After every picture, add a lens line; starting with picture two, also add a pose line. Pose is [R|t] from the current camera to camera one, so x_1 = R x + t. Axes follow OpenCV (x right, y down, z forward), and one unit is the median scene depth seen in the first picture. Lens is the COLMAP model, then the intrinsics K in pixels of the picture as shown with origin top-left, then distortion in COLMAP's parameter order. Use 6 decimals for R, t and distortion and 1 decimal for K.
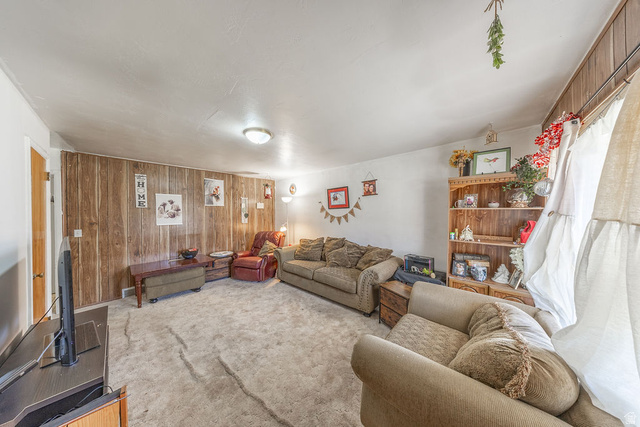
lens RADIAL K [[186.3, 0, 323.2], [0, 186.3, 212.1], [0, 0, 1]] dist [0.000075, -0.000002]
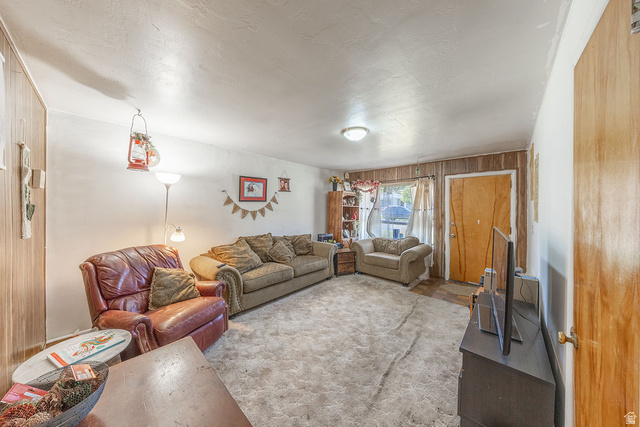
lens RADIAL K [[186.3, 0, 323.2], [0, 186.3, 212.1], [0, 0, 1]] dist [0.000075, -0.000002]
pose [[0.037805, -0.004733, 0.999274, -0.806036], [-0.001045, 0.999988, 0.004776, 0.026722], [-0.999285, -0.001225, 0.037799, 0.676437]]
